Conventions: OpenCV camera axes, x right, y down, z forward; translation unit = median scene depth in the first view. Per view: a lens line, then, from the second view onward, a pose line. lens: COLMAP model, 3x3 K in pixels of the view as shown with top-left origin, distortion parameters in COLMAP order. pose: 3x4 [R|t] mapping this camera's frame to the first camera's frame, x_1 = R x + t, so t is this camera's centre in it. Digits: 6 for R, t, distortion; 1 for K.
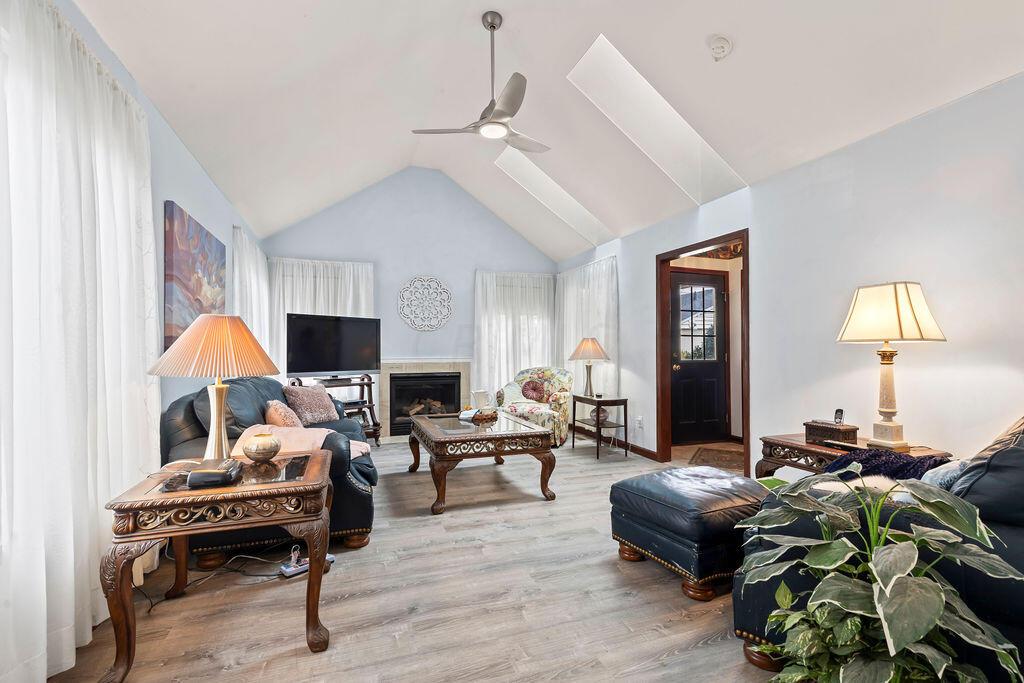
lens RADIAL K [[475.5, 0, 518.0], [0, 475.5, 344.6], [0, 0, 1]] dist [0.012017, -0.001361]
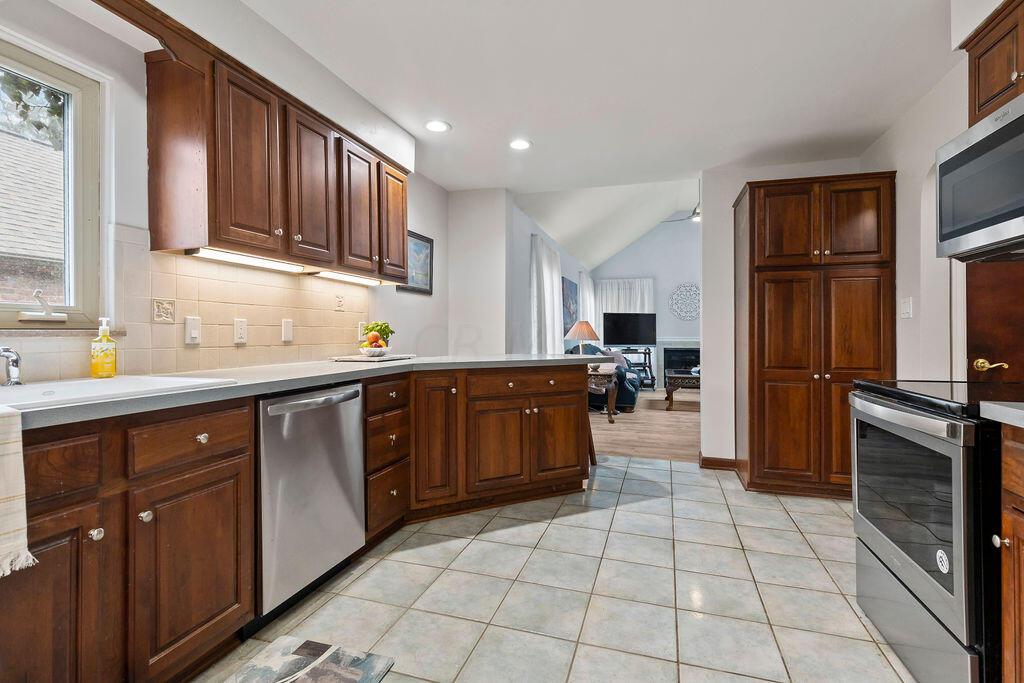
lens RADIAL K [[475.5, 0, 521.3], [0, 475.5, 334.6], [0, 0, 1]] dist [0.012017, -0.001361]
pose [[0.808453, -0.003388, -0.588551, 0.307659], [0.012435, 0.999859, 0.011325, -0.006632], [0.588430, -0.016475, 0.808381, -0.611193]]
